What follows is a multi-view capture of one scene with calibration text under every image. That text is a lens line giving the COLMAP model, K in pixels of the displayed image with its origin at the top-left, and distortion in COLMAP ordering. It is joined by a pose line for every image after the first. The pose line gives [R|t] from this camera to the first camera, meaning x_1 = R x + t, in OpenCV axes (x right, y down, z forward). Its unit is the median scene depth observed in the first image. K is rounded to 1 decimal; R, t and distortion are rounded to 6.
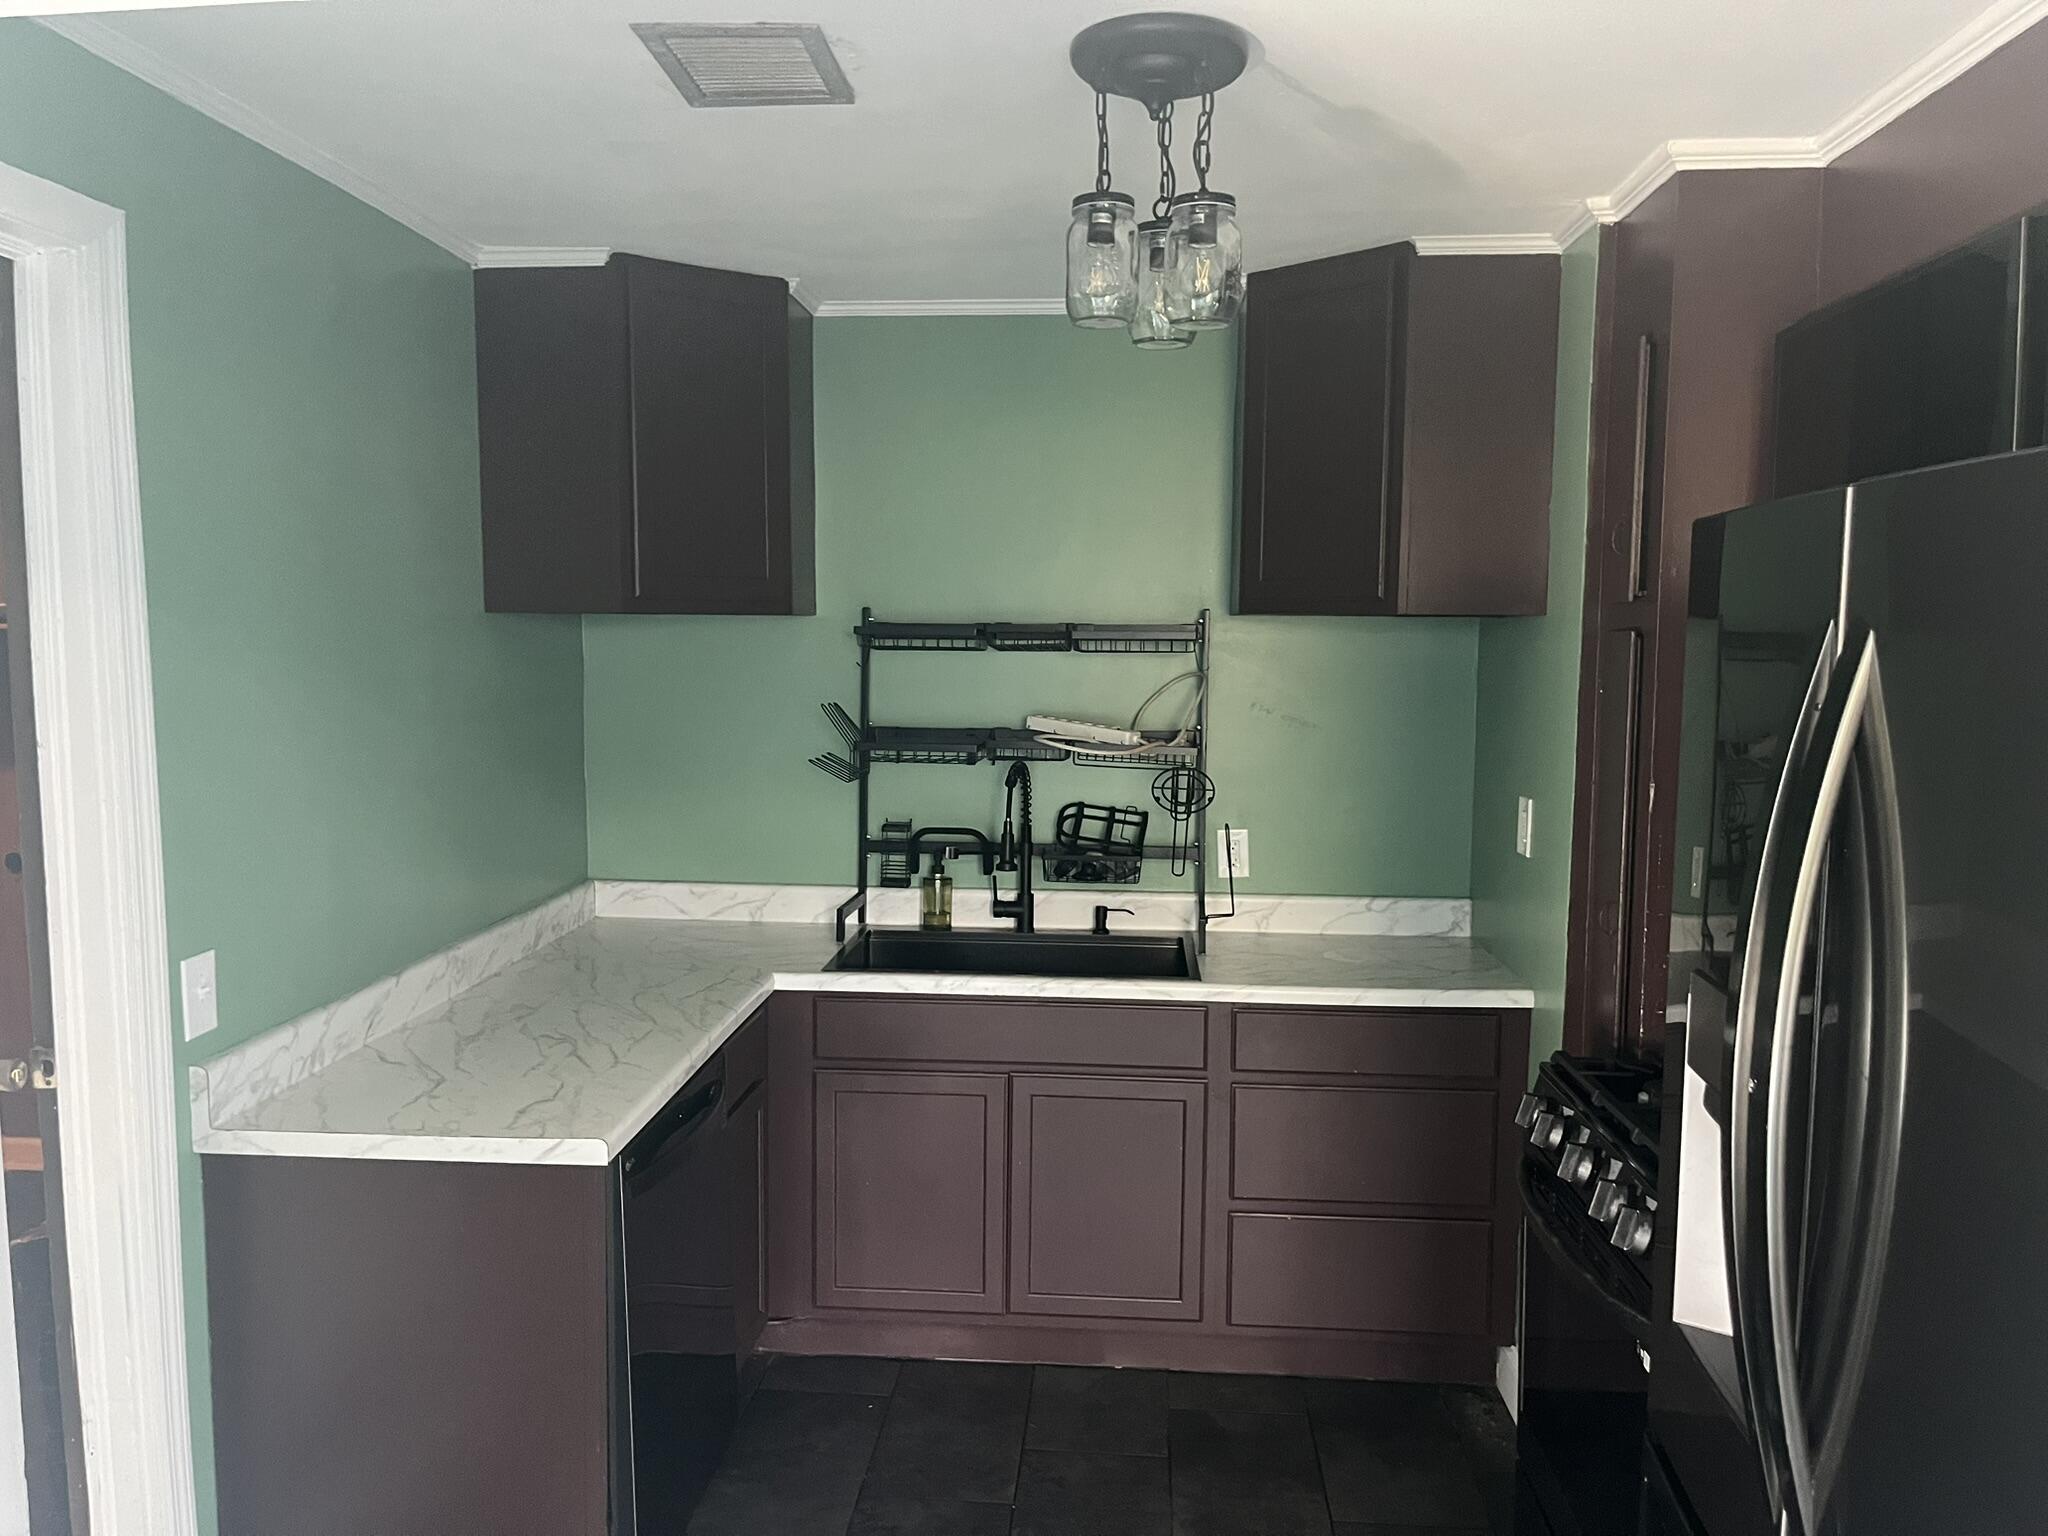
lens RADIAL K [[1556.9, 0, 1011.1], [0, 1556.9, 772.9], [0, 0, 1]] dist [0.059473, -0.084411]
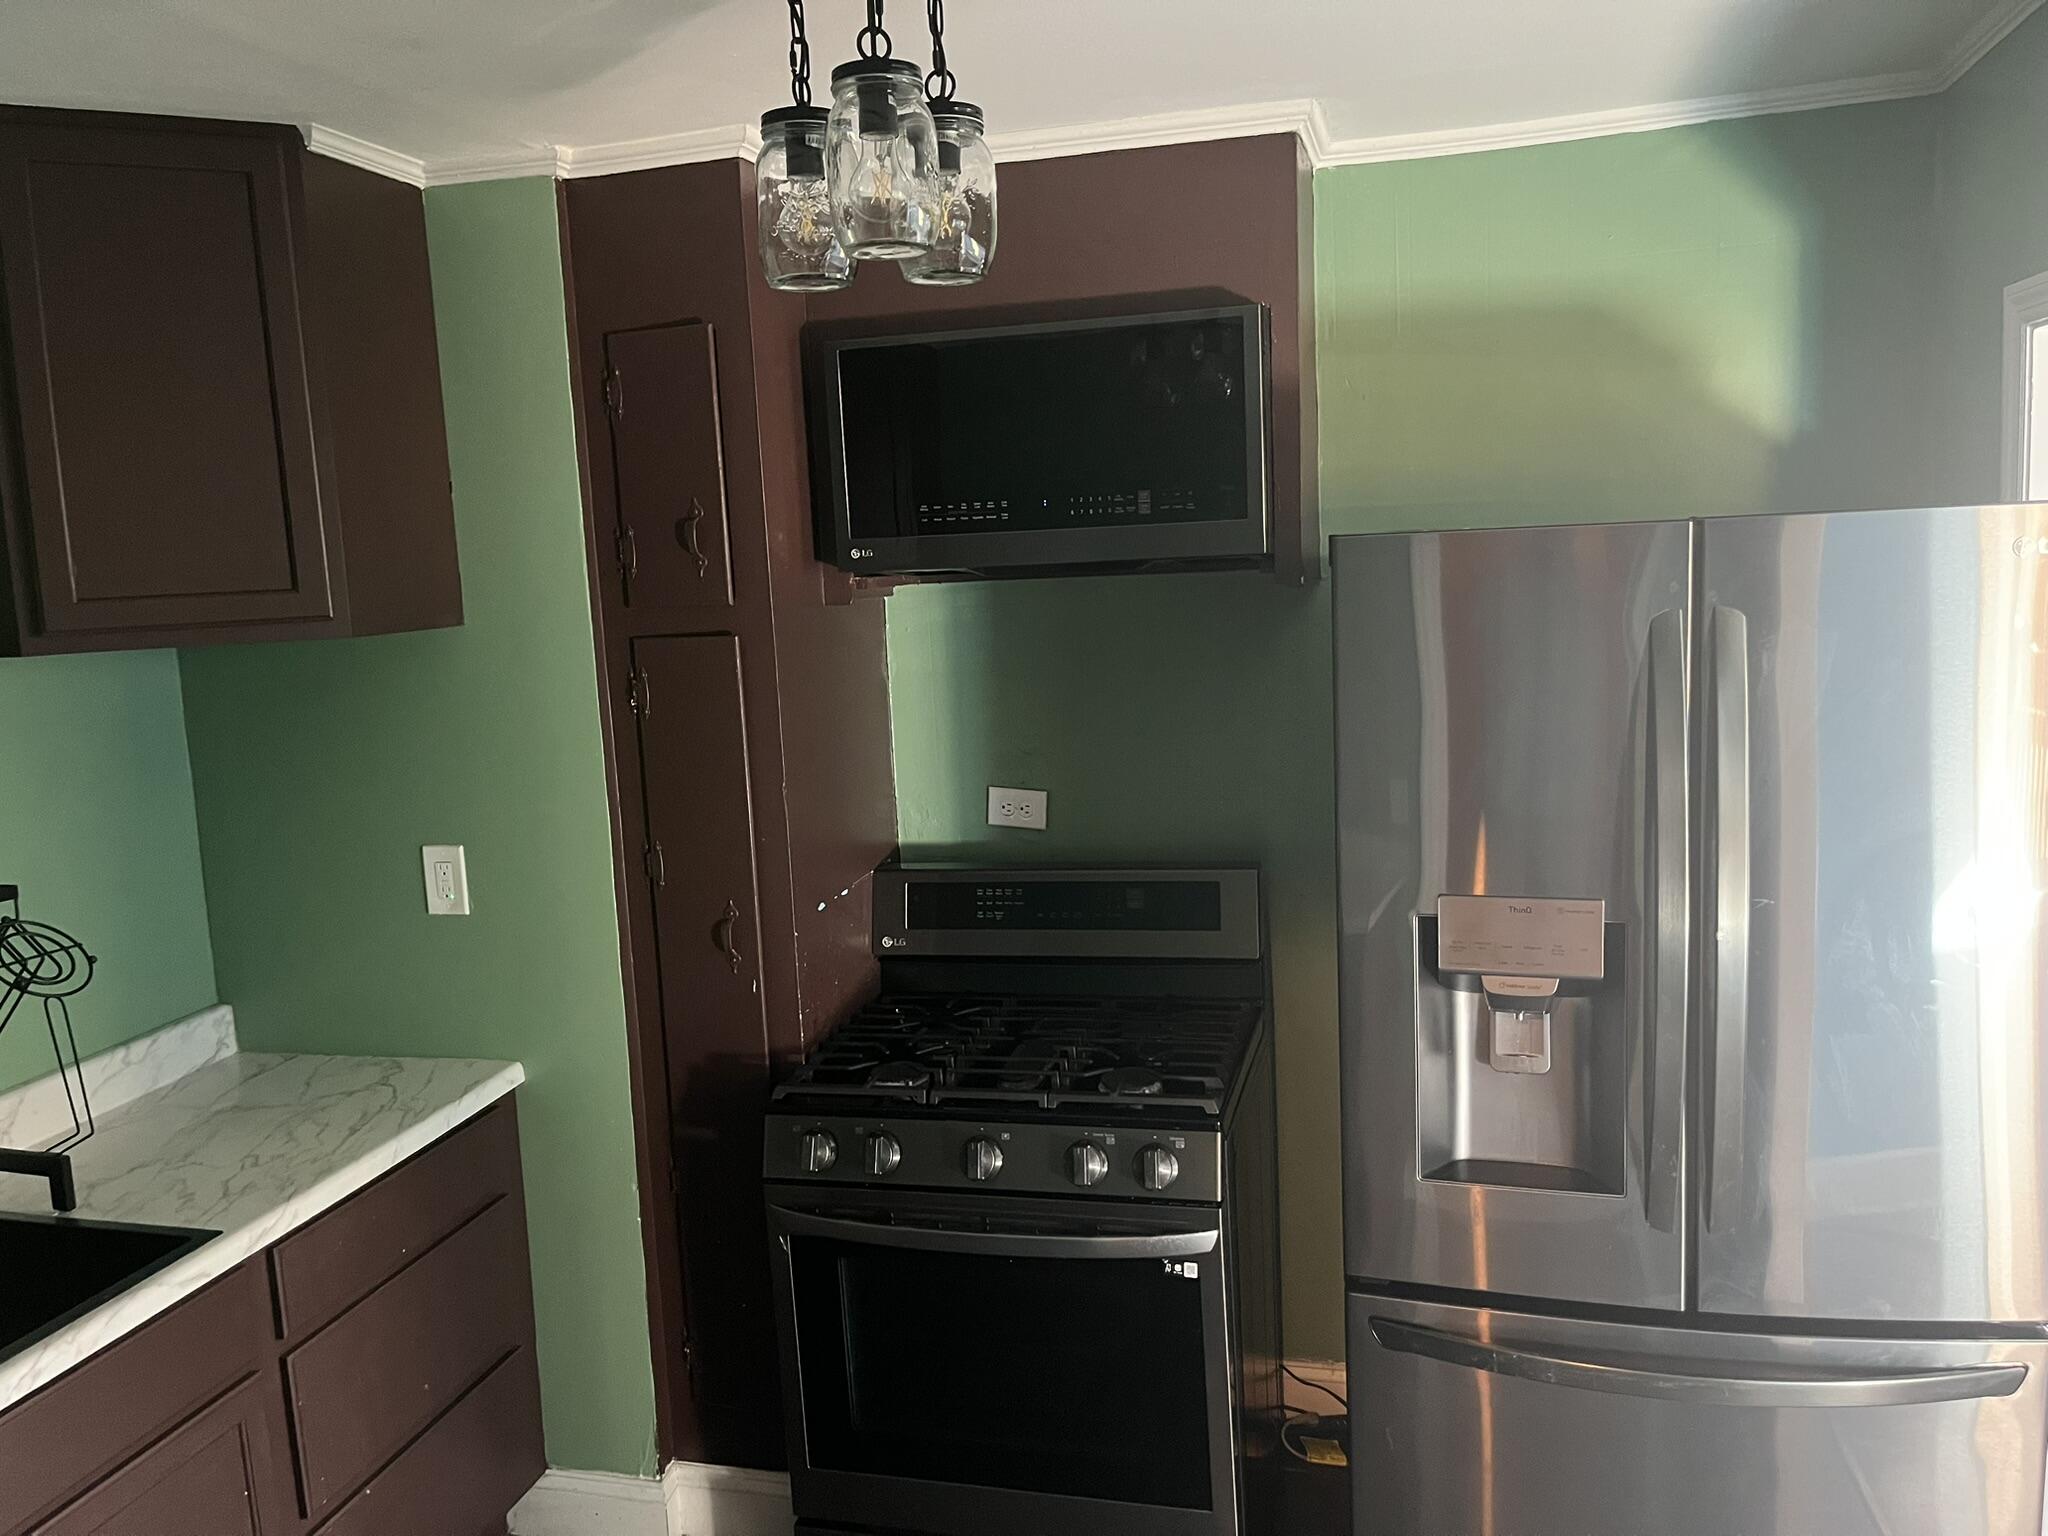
lens RADIAL K [[1556.9, 0, 1009.5], [0, 1556.9, 754.4], [0, 0, 1]] dist [0.059473, -0.084411]
pose [[0.183360, -0.149172, 0.971662, -0.414582], [0.136007, 0.982764, 0.125210, -0.094853], [-0.973592, 0.109194, 0.200488, 0.535932]]
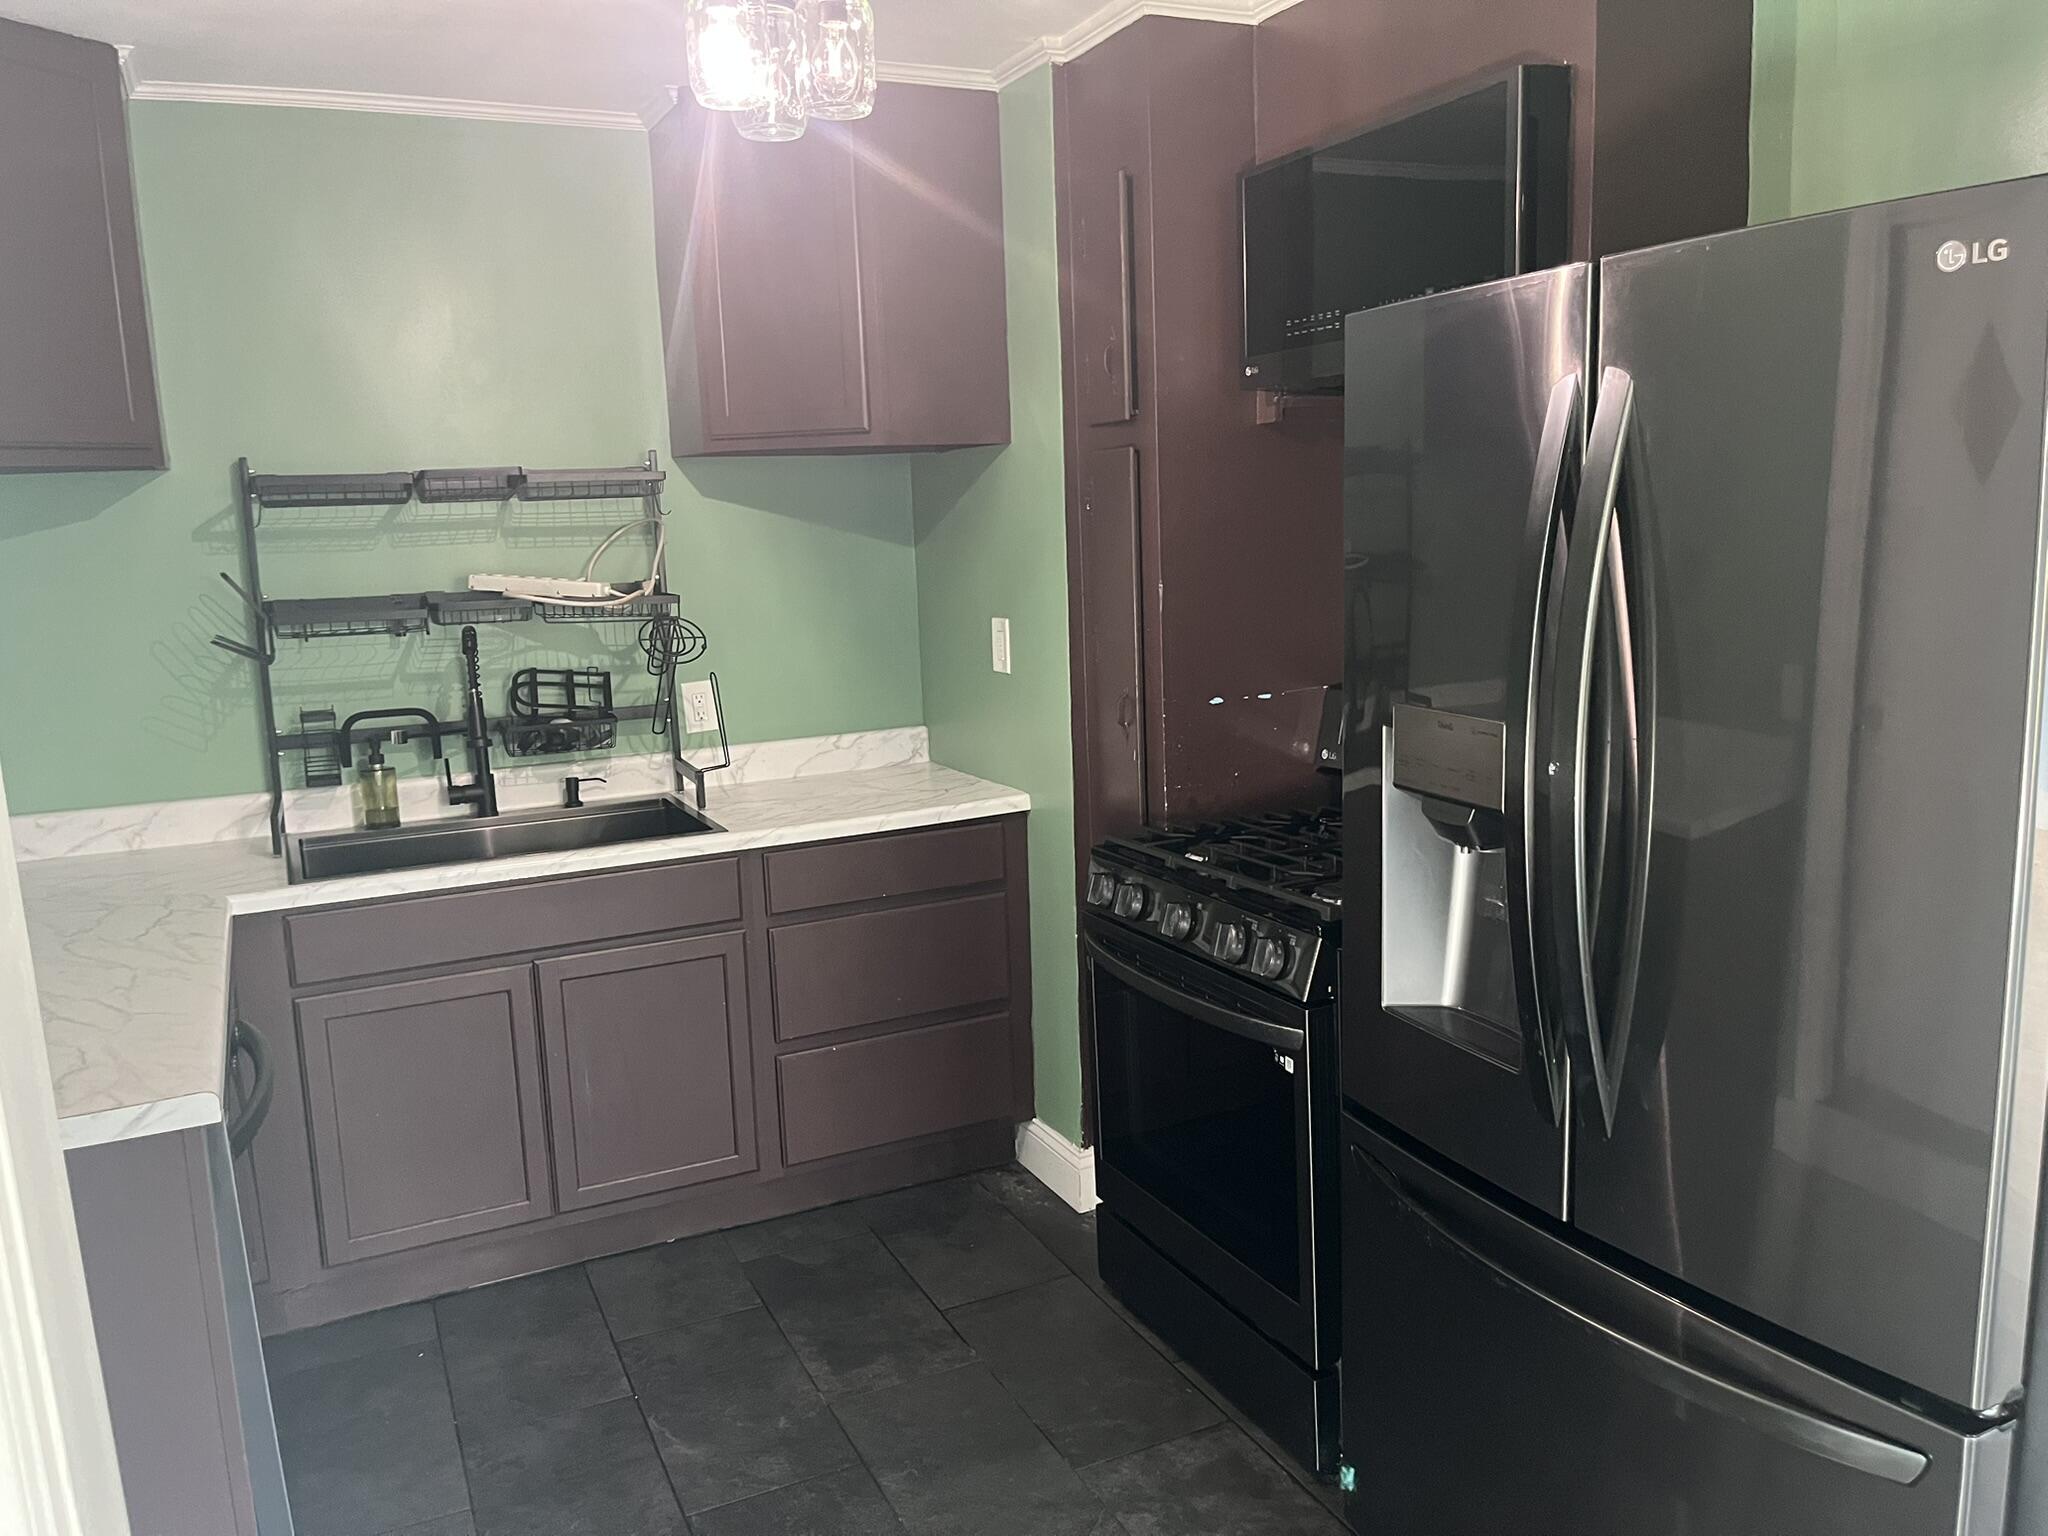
lens RADIAL K [[1556.9, 0, 1033.7], [0, 1556.9, 759.3], [0, 0, 1]] dist [0.059473, -0.084411]
pose [[0.863050, -0.119483, 0.490784, -0.185390], [0.087966, 0.992326, 0.086896, 0.021055], [-0.497400, -0.031823, 0.866937, 0.062968]]
